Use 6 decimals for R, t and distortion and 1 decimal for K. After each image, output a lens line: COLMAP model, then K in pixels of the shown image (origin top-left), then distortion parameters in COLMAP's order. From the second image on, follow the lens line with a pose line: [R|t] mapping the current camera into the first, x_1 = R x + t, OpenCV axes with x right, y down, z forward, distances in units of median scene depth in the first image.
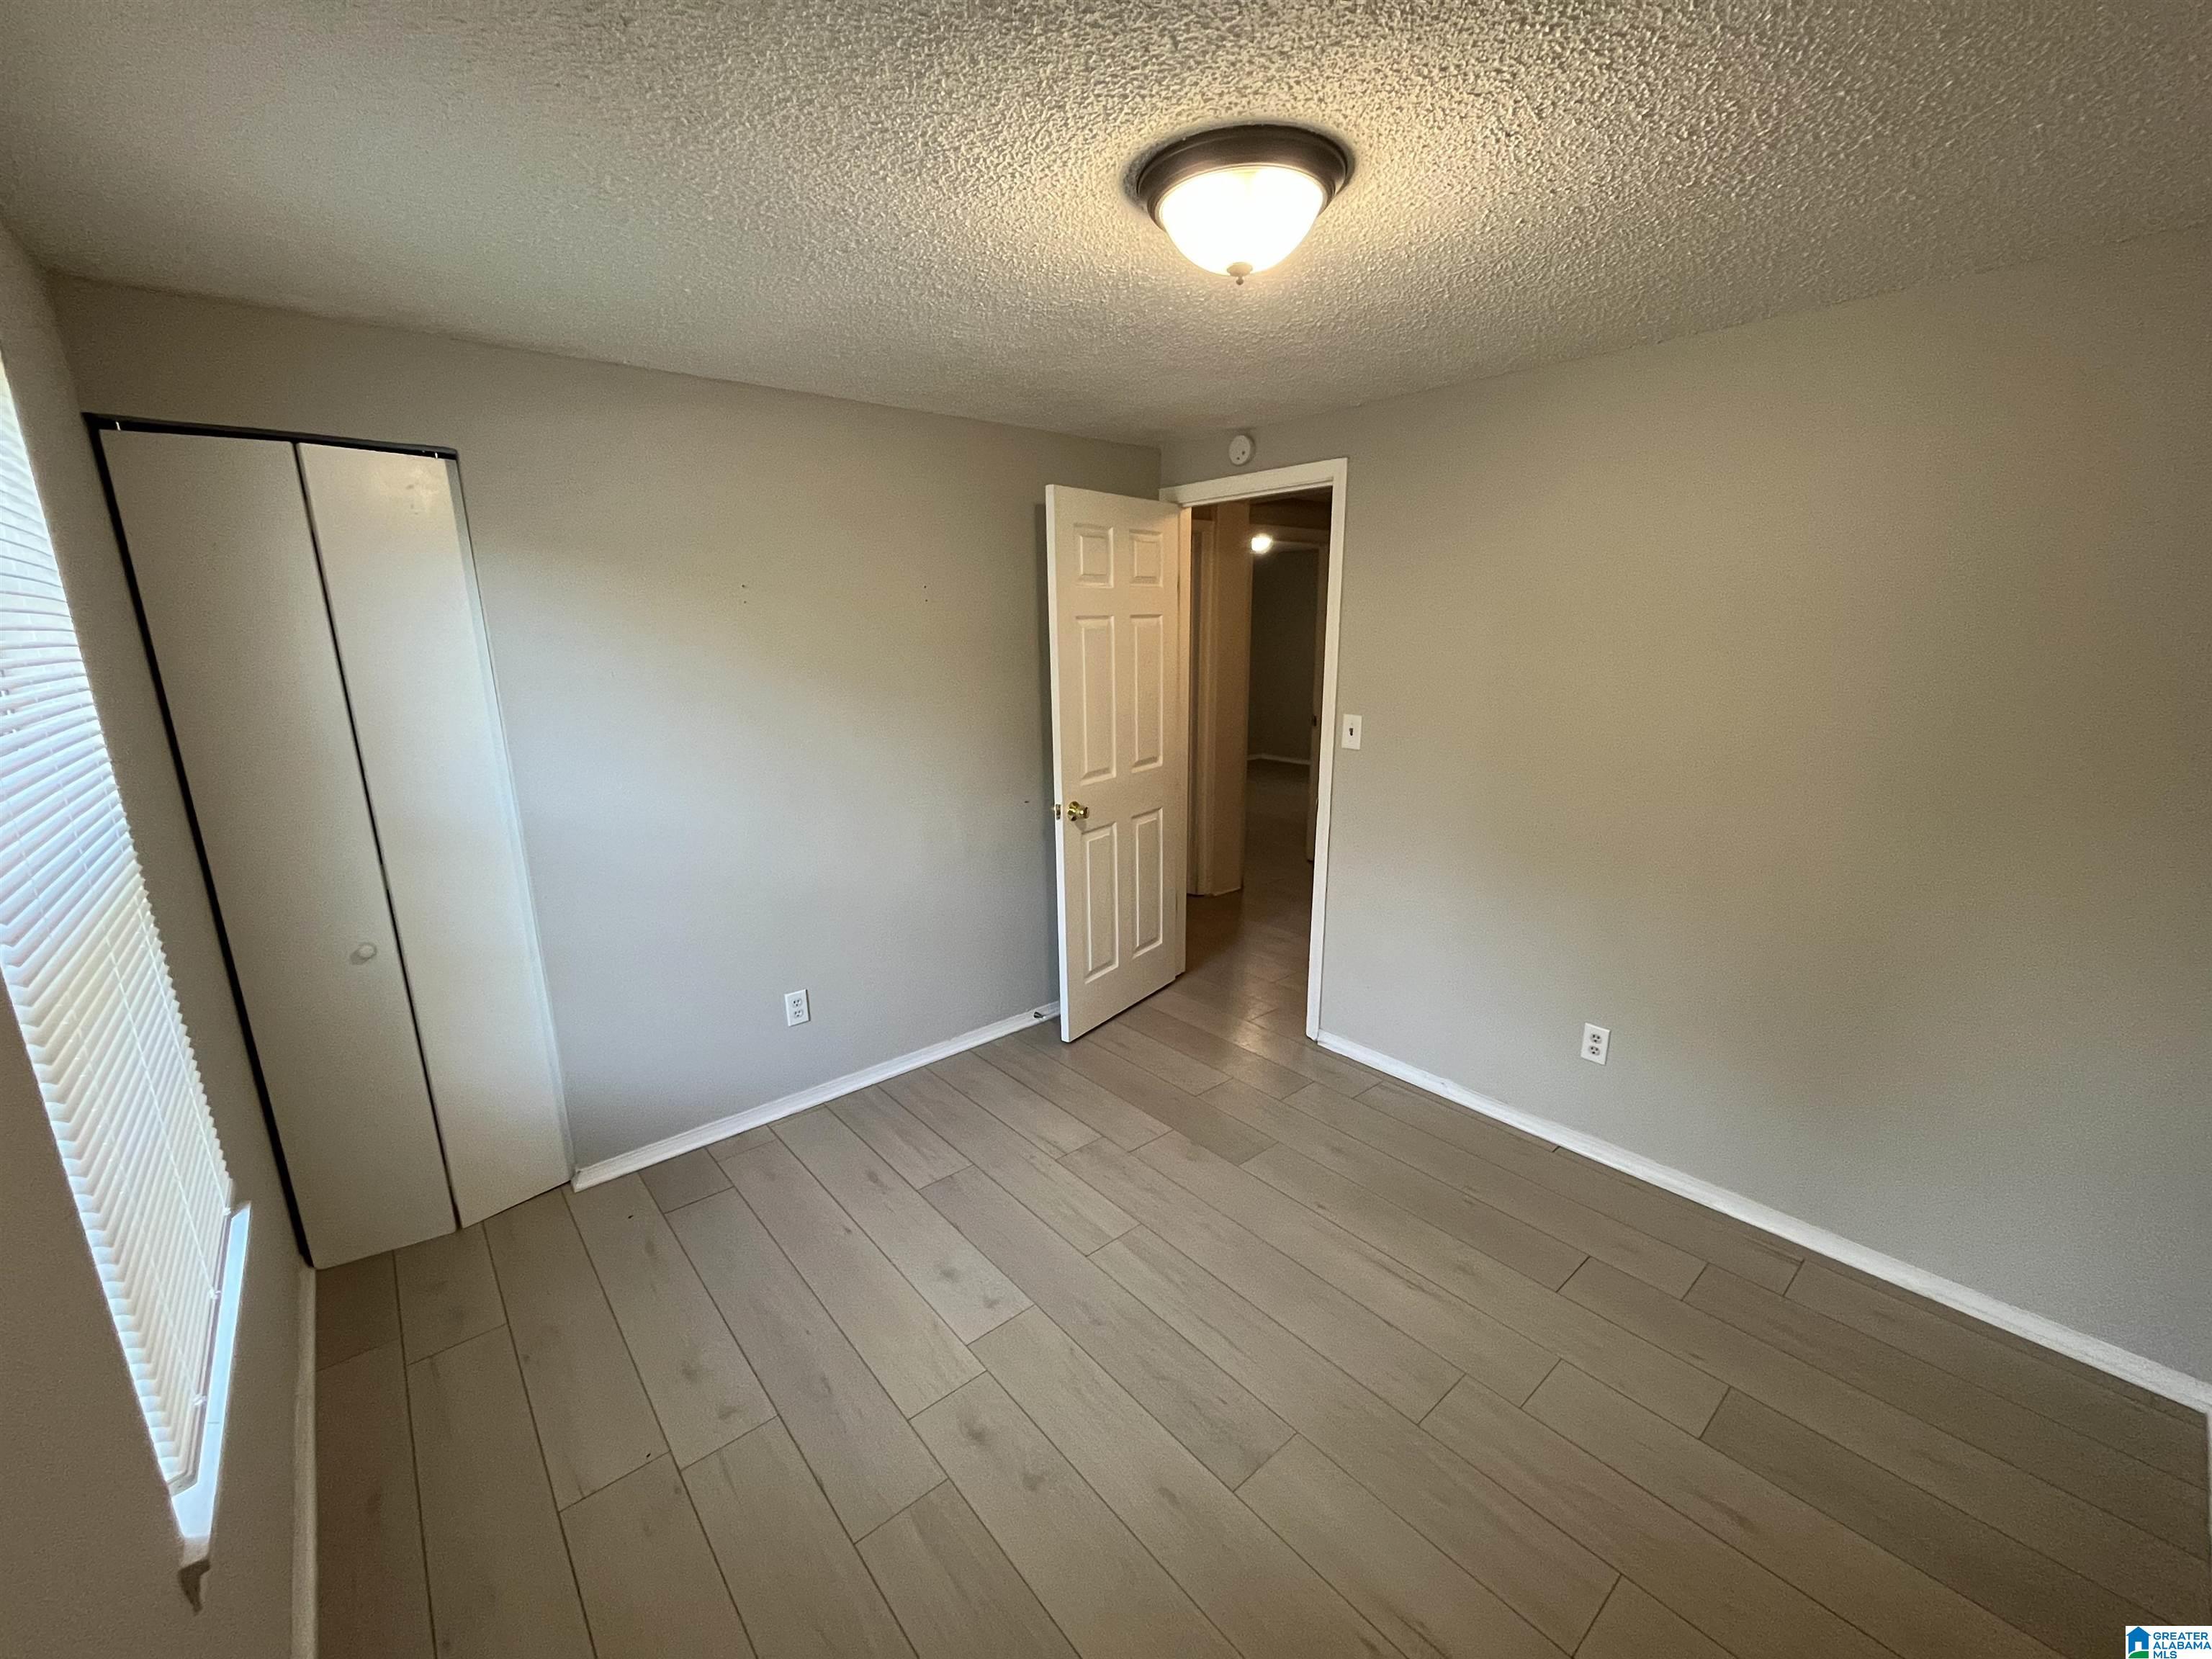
lens RADIAL K [[888.9, 0, 1102.6], [0, 888.9, 835.4], [0, 0, 1]] dist [-0.007450, -0.000155]
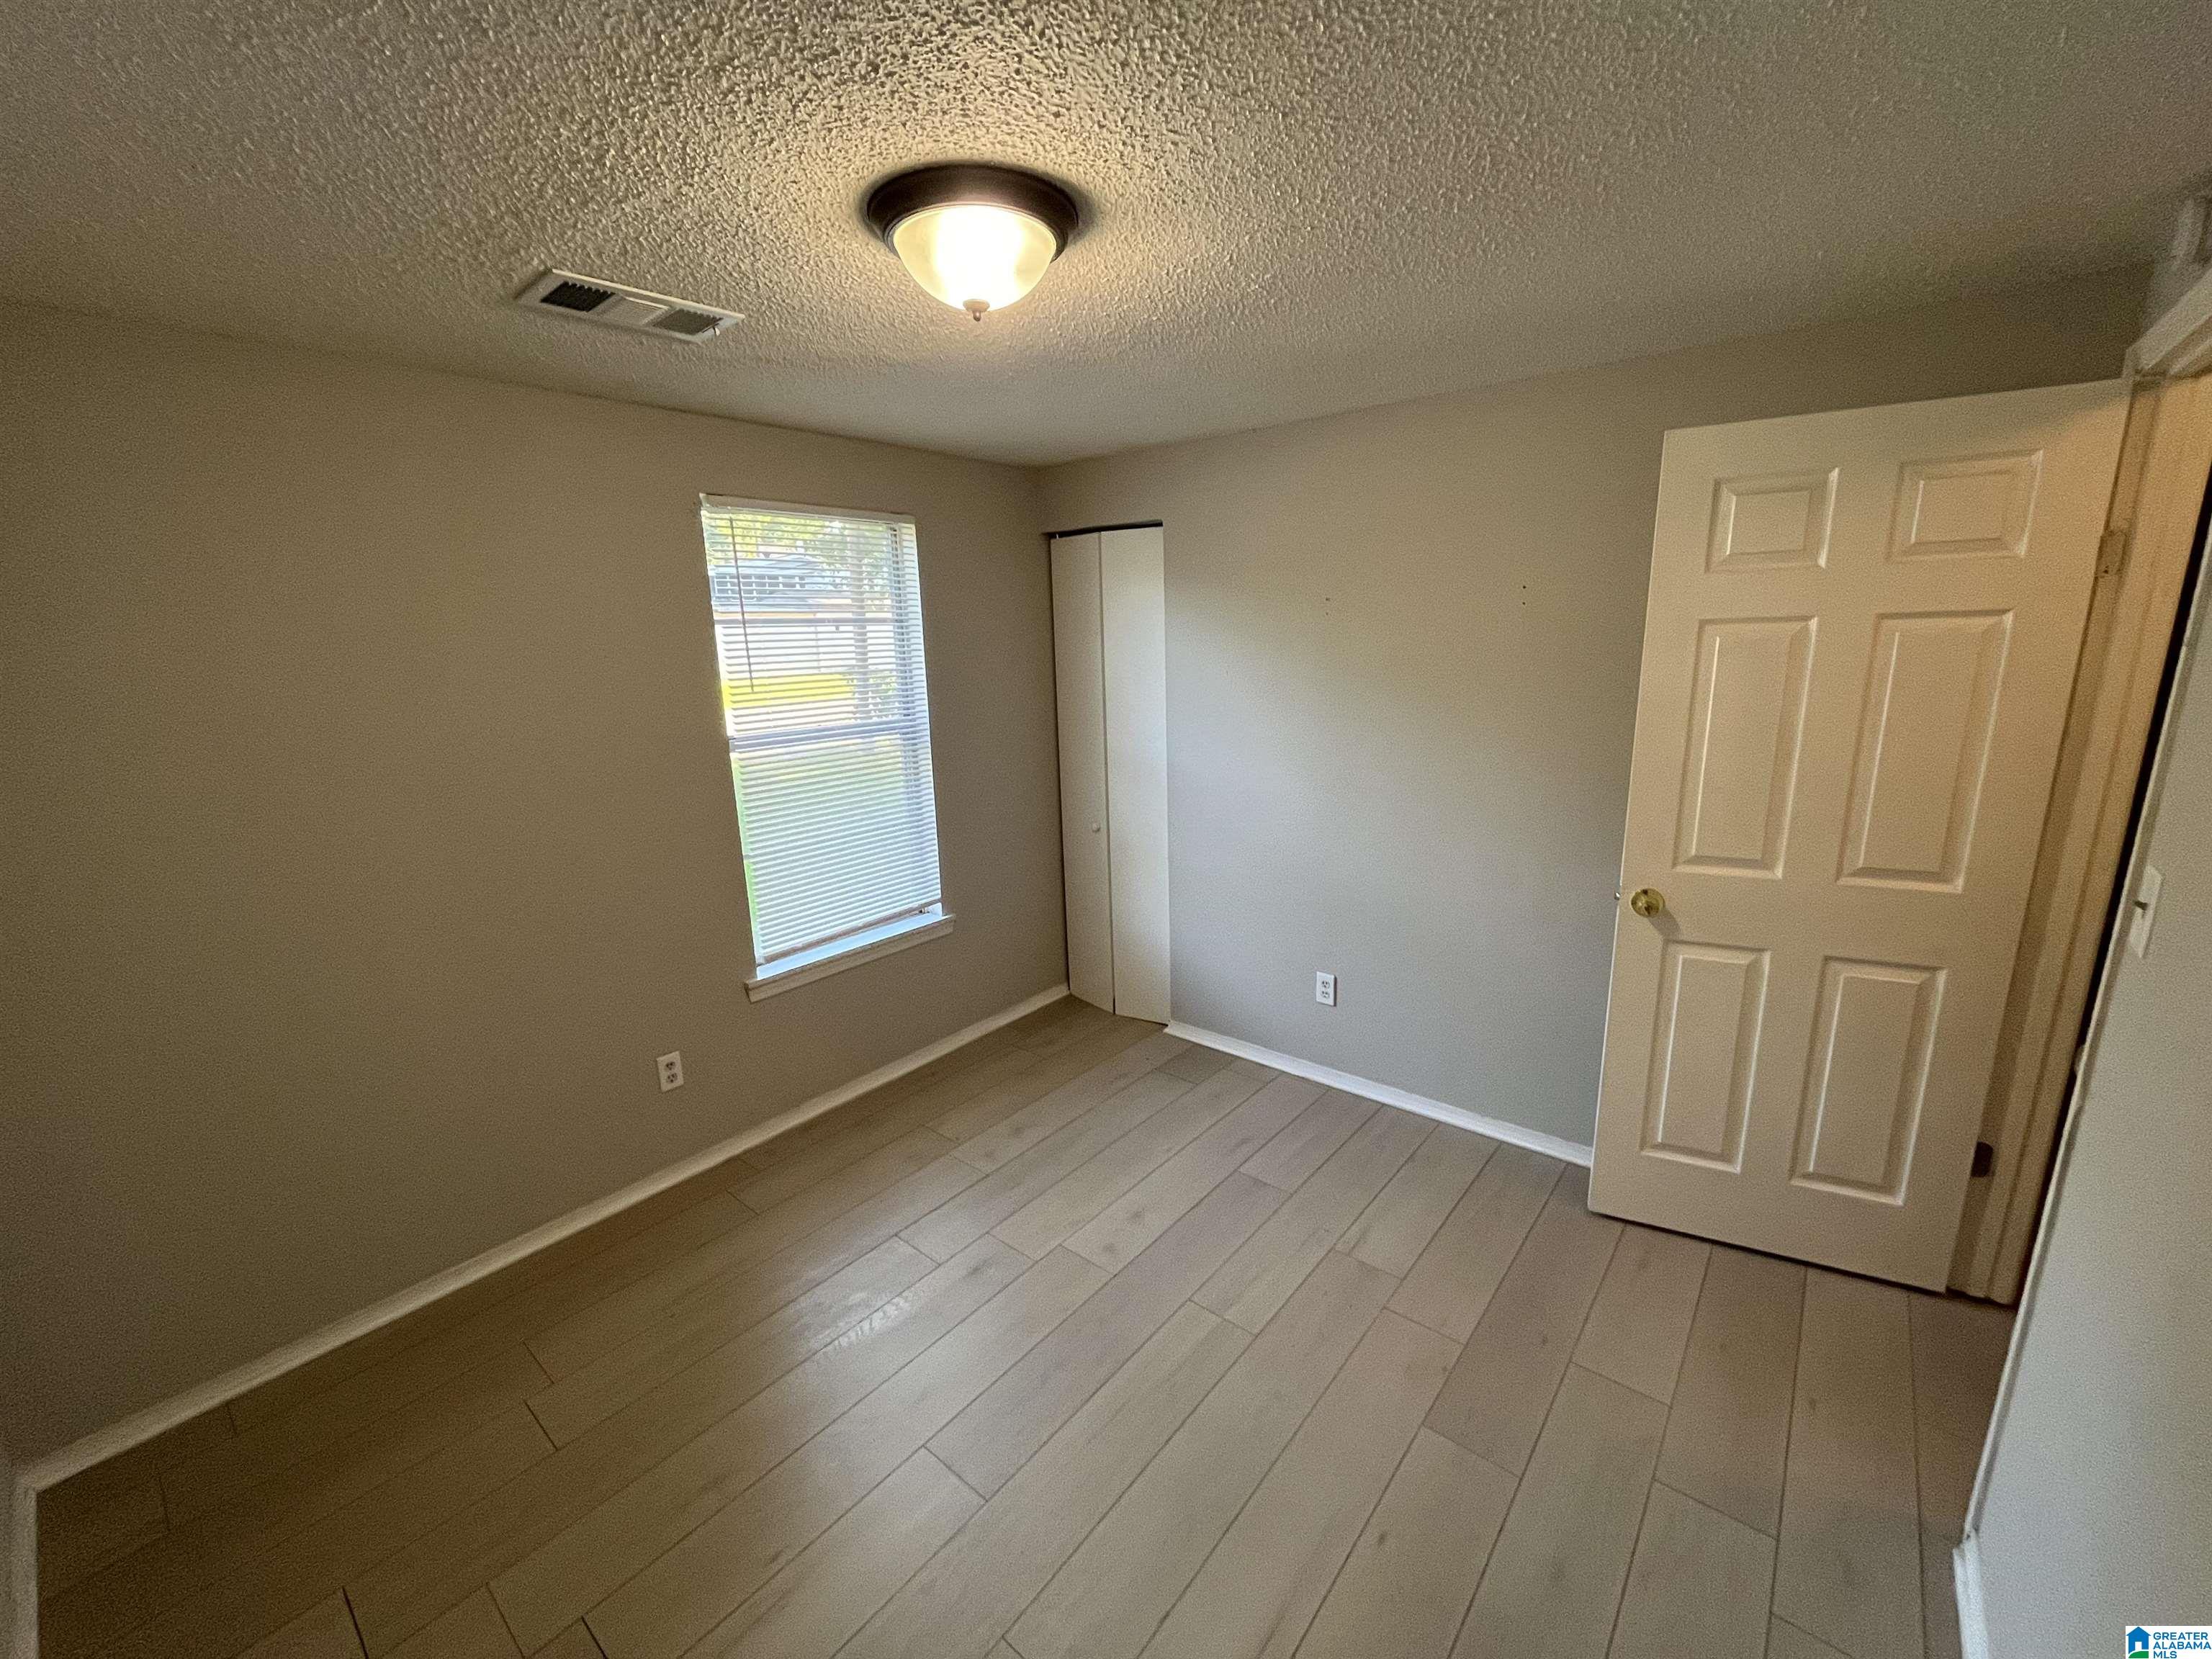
lens RADIAL K [[888.9, 0, 1102.6], [0, 888.9, 835.4], [0, 0, 1]] dist [-0.007450, -0.000155]
pose [[0.164195, 0.227066, -0.959938, 0.635303], [-0.203583, 0.959995, 0.192257, -0.143635], [0.965191, 0.163859, 0.203853, 0.515743]]
